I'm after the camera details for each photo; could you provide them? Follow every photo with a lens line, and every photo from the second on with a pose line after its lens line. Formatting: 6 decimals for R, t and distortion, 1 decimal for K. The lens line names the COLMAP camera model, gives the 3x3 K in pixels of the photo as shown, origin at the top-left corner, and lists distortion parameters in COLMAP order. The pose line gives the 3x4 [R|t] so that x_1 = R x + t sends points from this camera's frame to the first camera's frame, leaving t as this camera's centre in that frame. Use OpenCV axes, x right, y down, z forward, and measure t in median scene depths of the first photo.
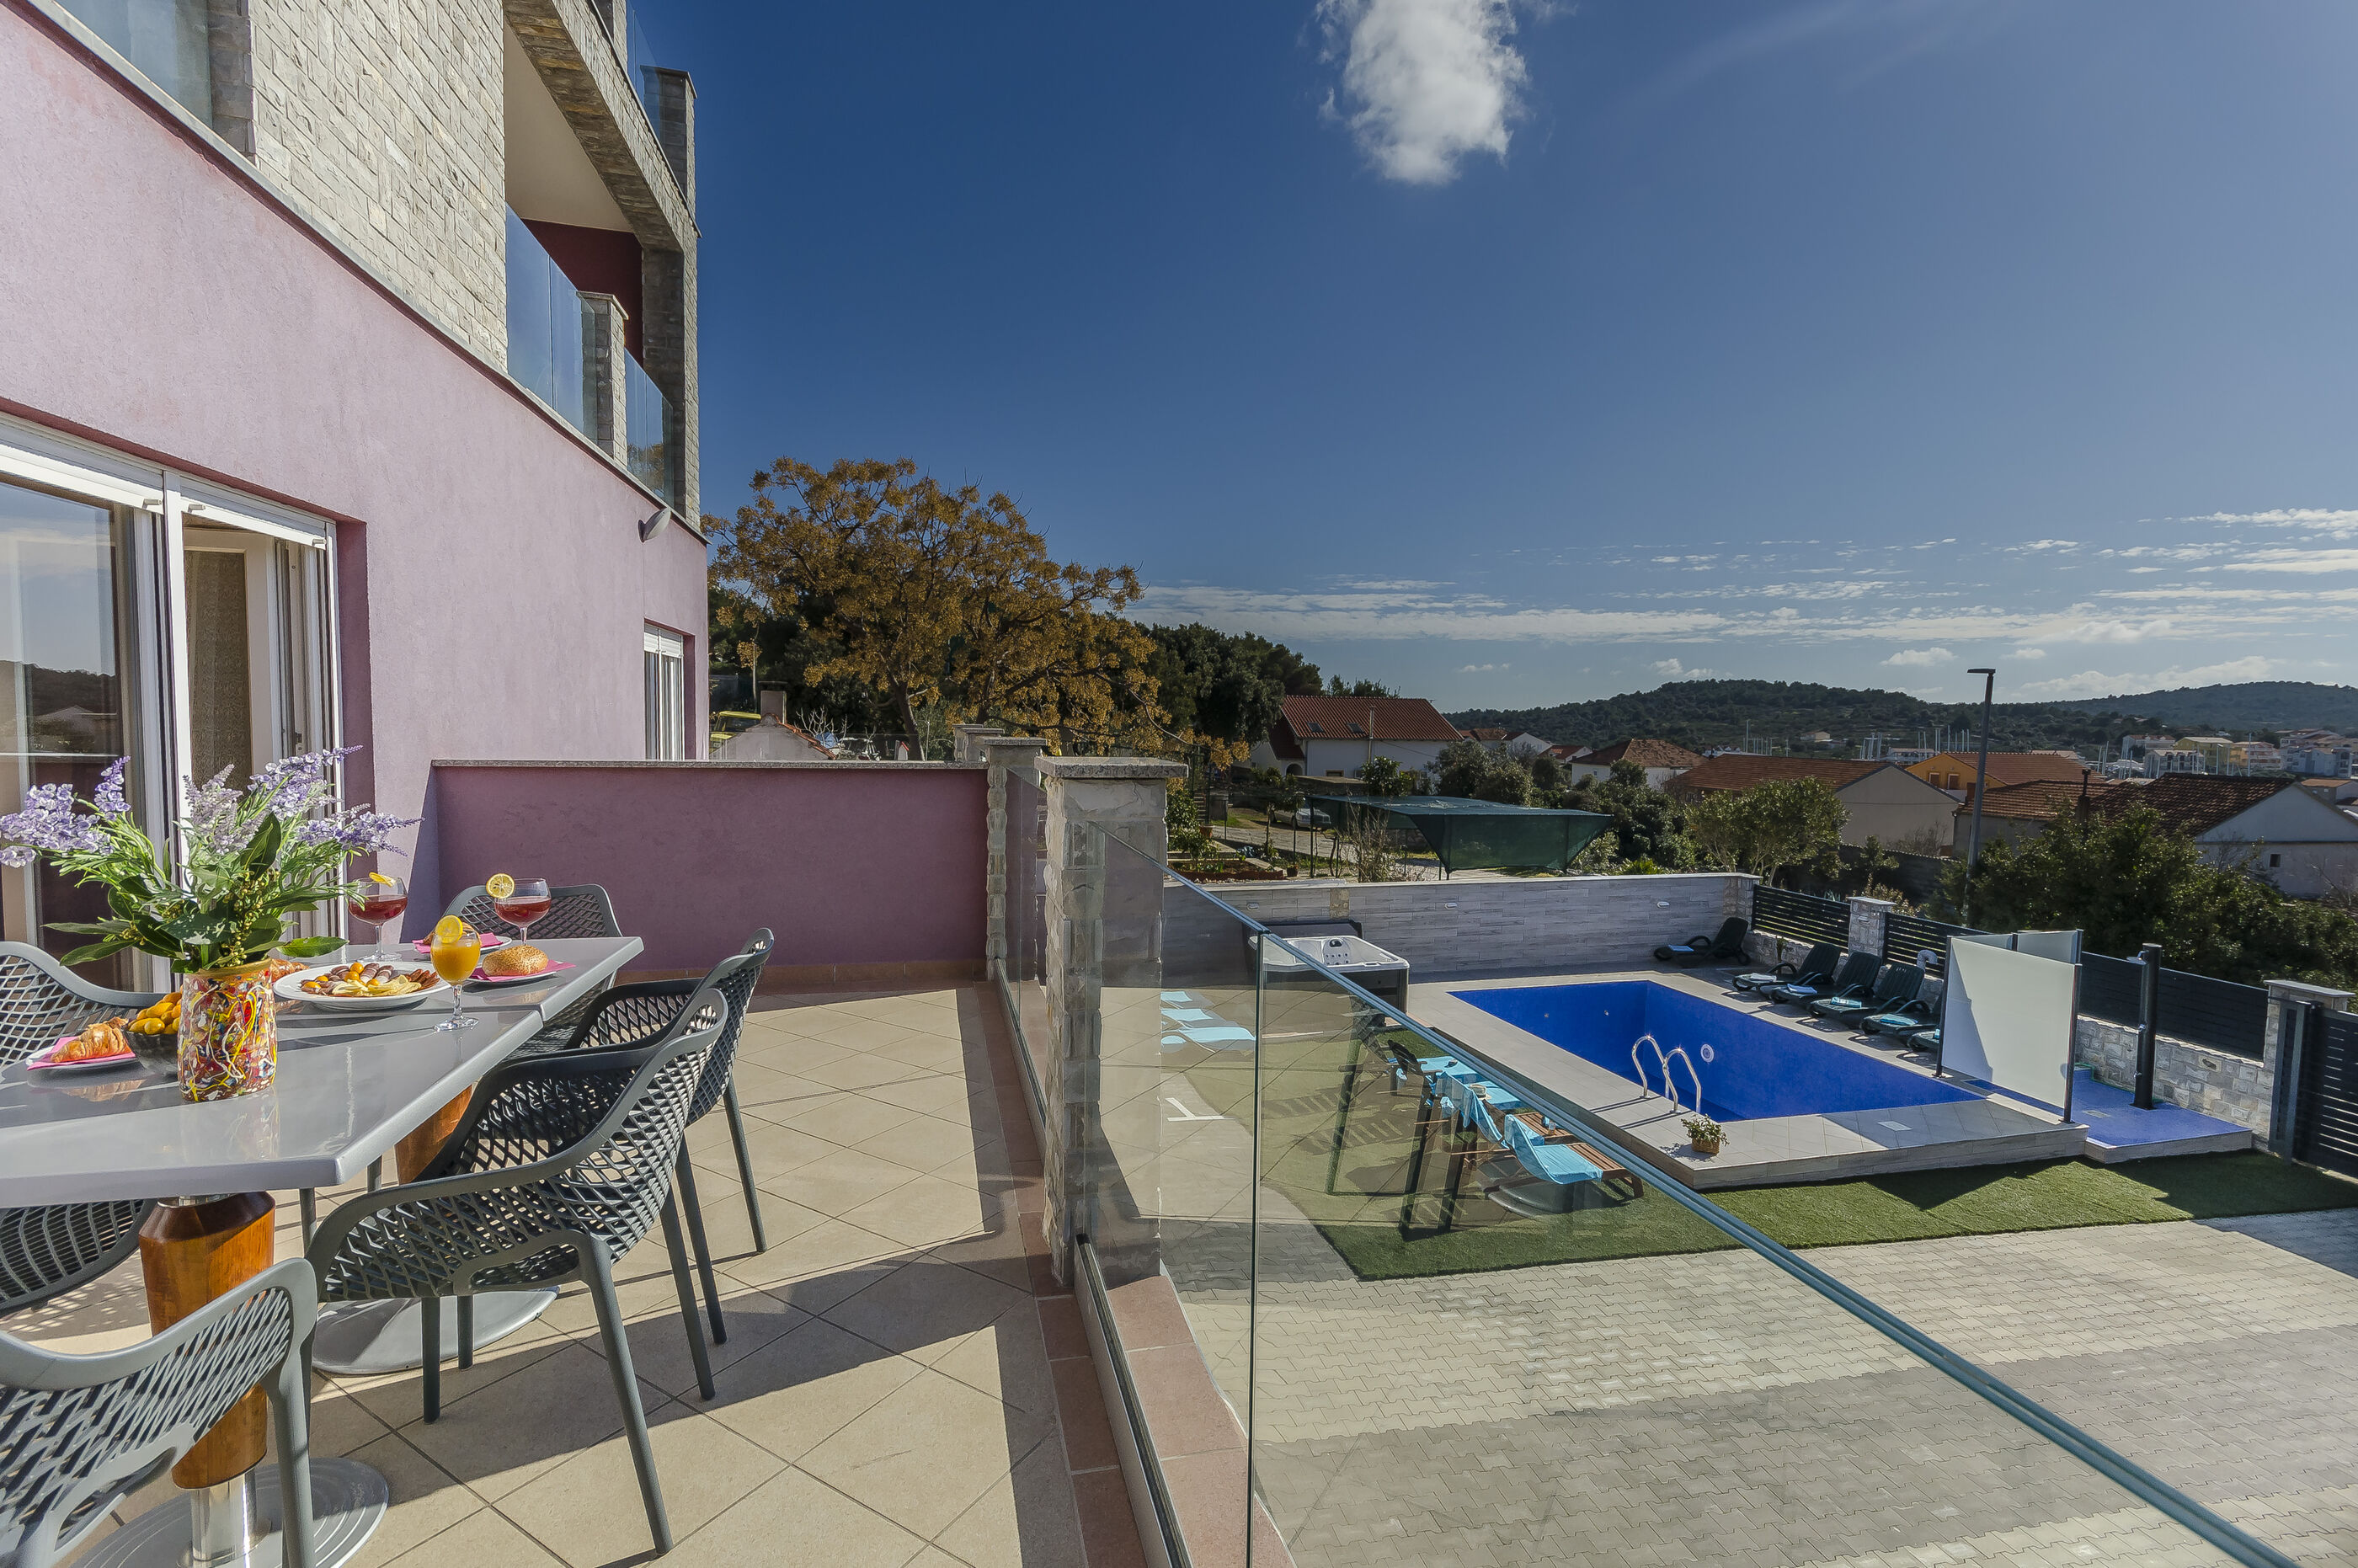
lens RADIAL K [[1030.0, 0, 1177.2], [0, 1030.0, 765.1], [0, 0, 1]] dist [0.001274, 0.002957]
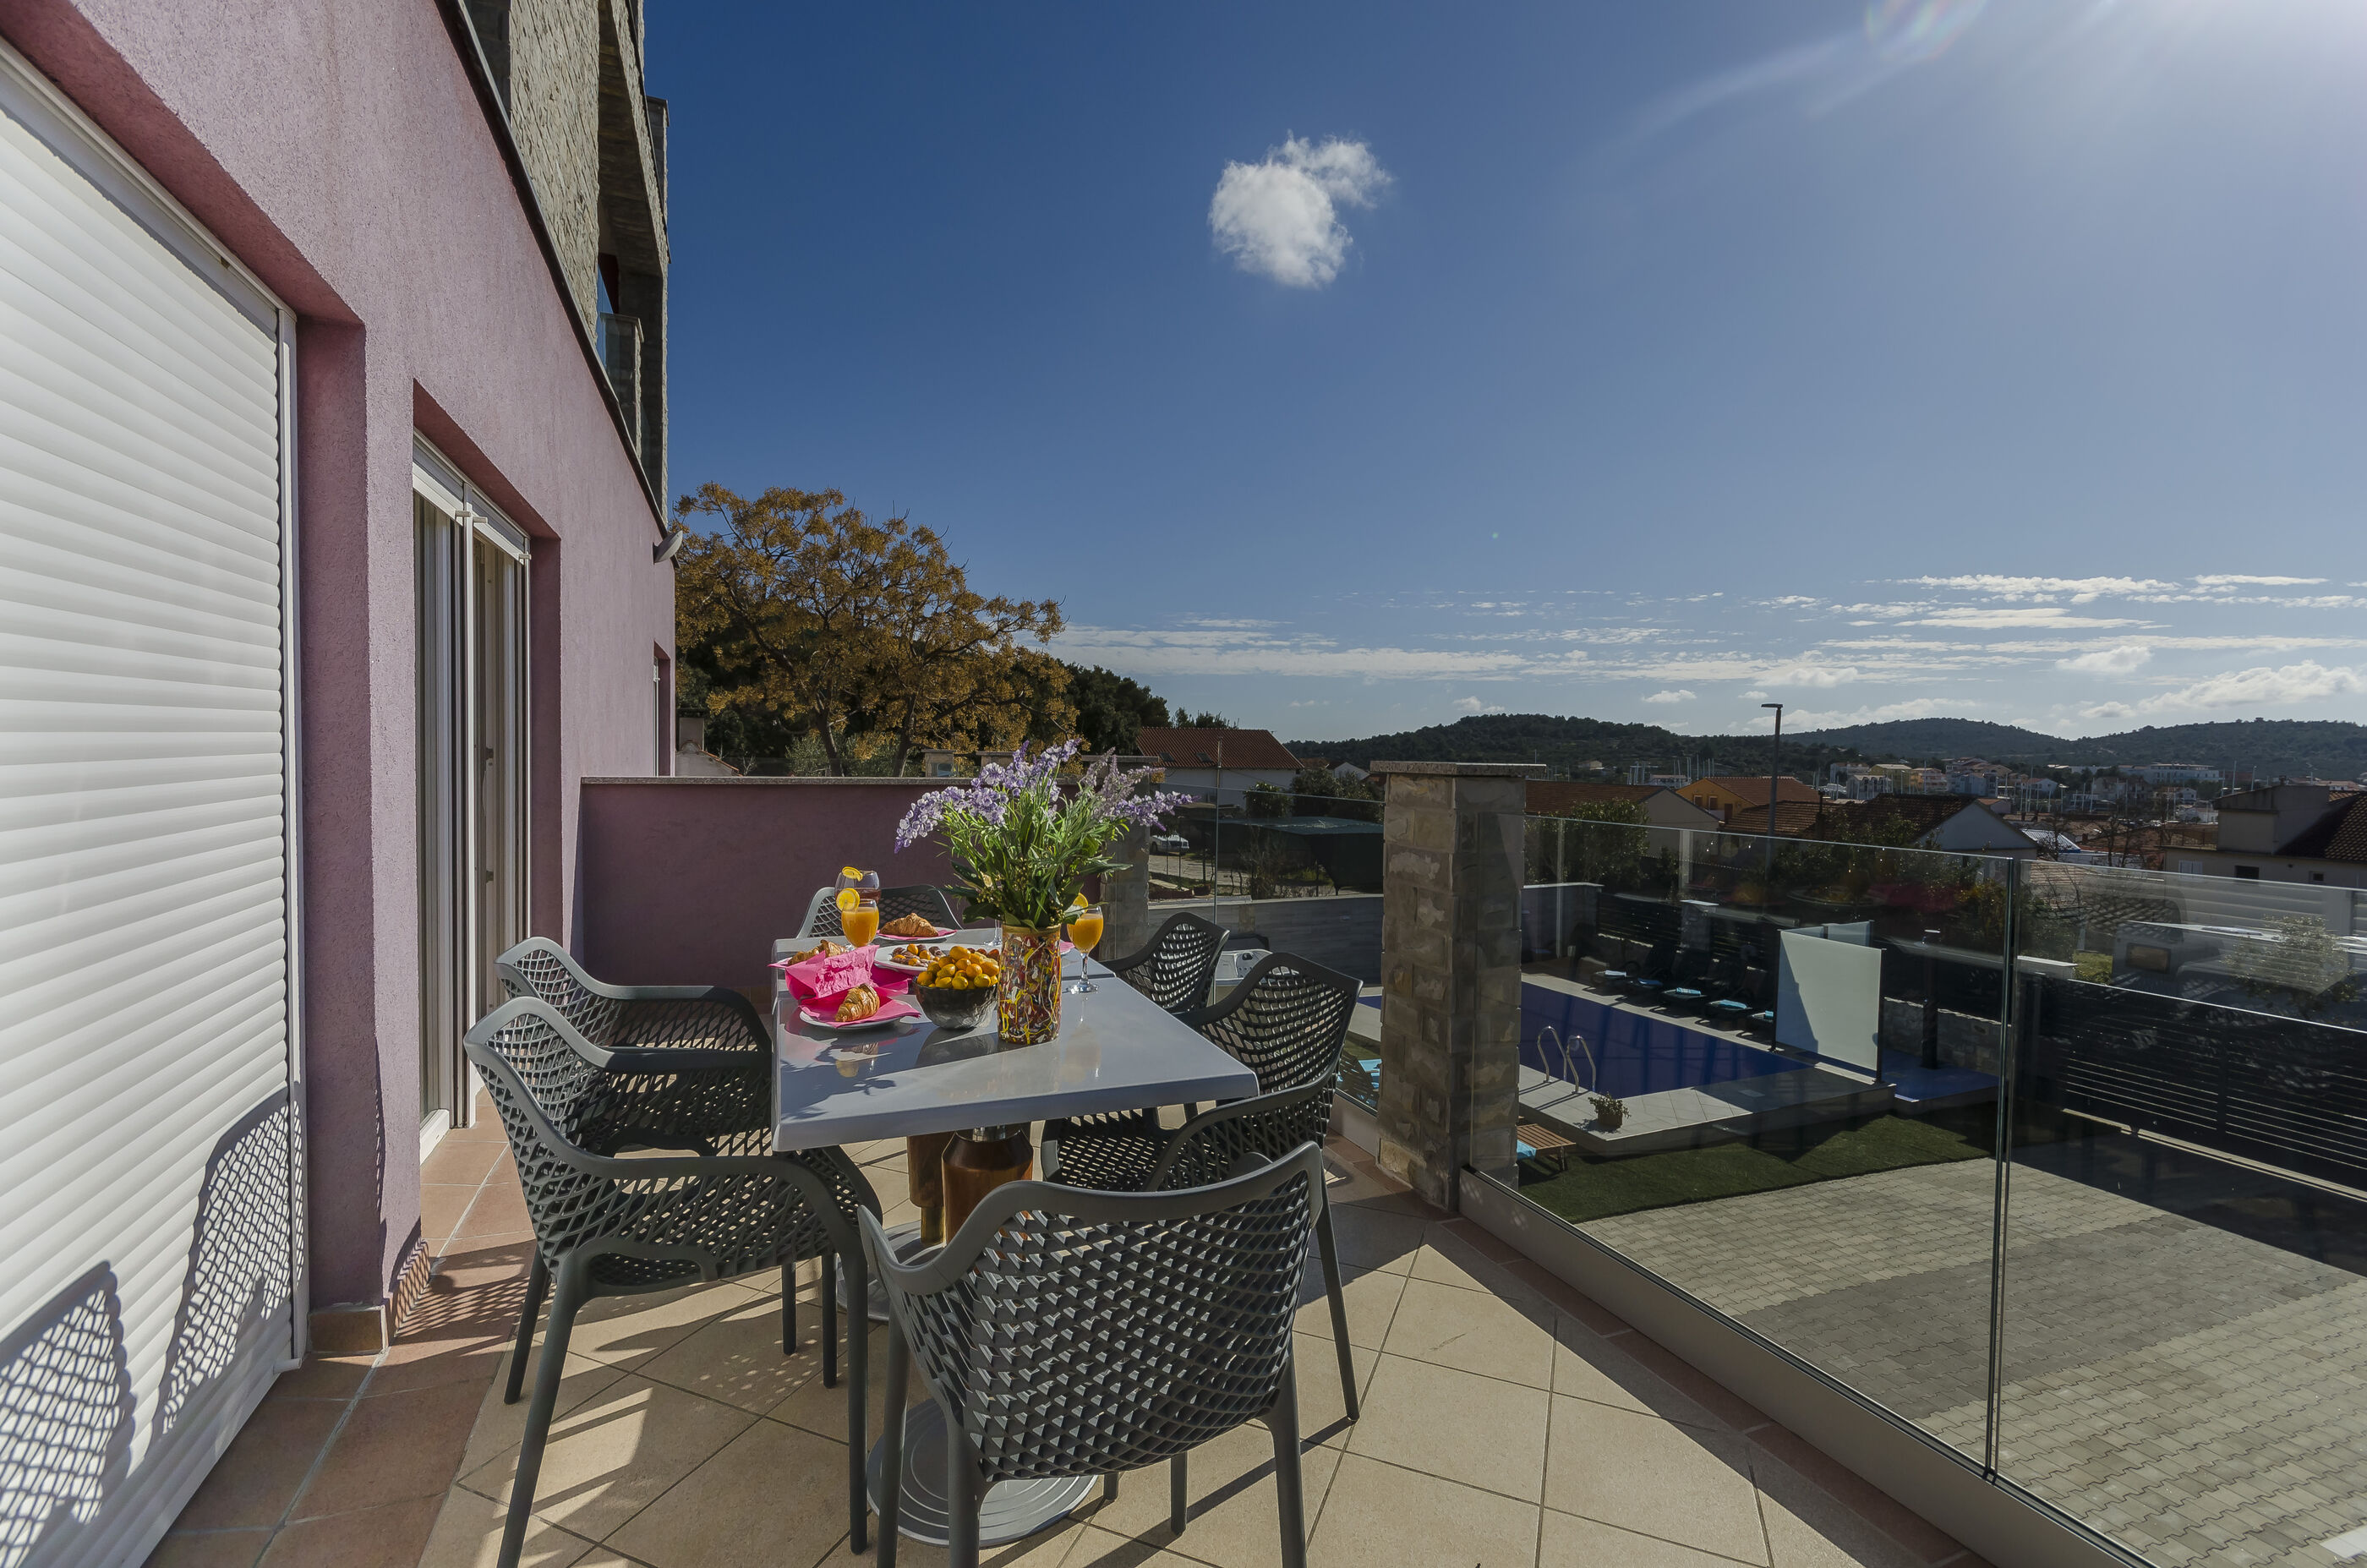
lens RADIAL K [[1033.9, 0, 1057.7], [0, 1033.9, 772.3], [0, 0, 1]] dist [0.001274, 0.002957]
pose [[0.986698, -0.003989, 0.162517, -0.211200], [0.008672, 0.999567, -0.028119, 0.010696], [-0.162334, 0.029155, 0.986305, -0.028141]]
